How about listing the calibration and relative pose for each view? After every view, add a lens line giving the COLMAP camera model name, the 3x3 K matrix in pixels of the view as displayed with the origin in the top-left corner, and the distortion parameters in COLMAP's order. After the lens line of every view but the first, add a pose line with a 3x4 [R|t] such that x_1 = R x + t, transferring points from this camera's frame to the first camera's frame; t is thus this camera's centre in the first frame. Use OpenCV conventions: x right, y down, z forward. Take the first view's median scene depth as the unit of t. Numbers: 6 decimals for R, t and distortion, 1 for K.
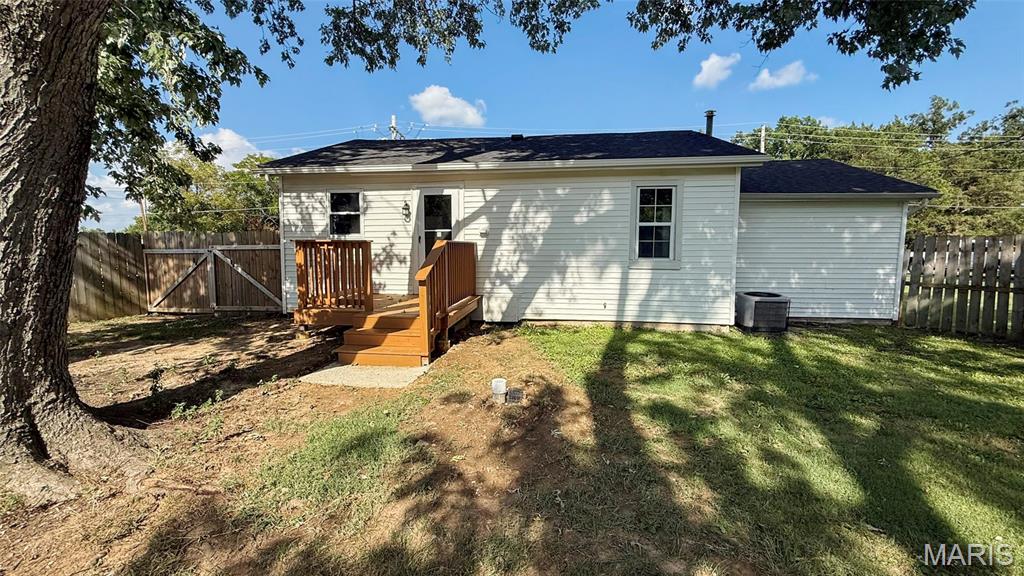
lens RADIAL K [[412.0, 0, 512.0], [0, 412.0, 288.0], [0, 0, 1]] dist [0.002675, 0.000310]
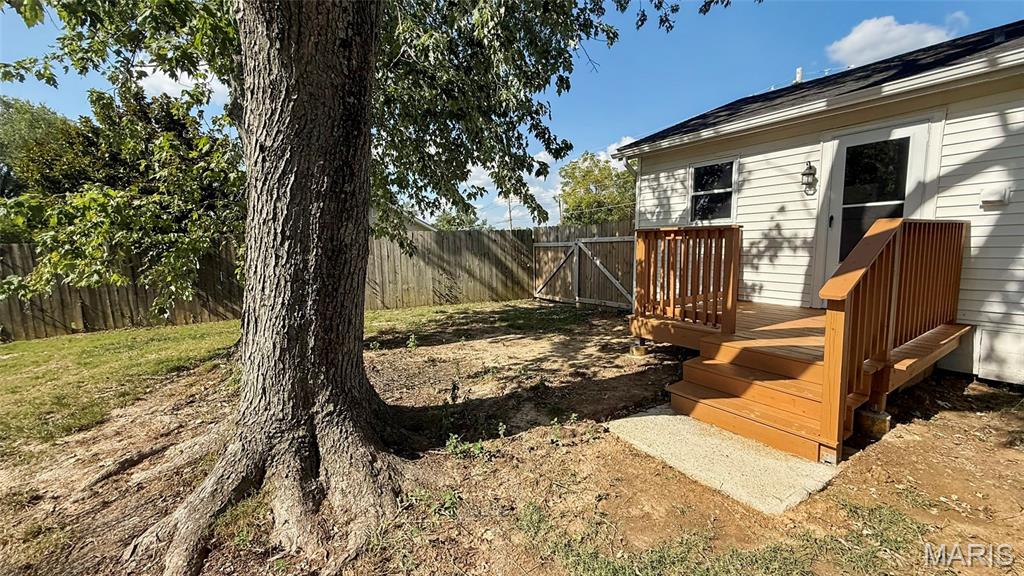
lens RADIAL K [[400.4, 0, 512.0], [0, 400.4, 288.0], [0, 0, 1]] dist [-0.000426, 0.000046]
pose [[0.639866, 0.073073, -0.765005, -0.076757], [-0.051572, 0.997308, 0.052127, -0.029416], [0.766754, 0.006099, 0.641912, 0.298379]]
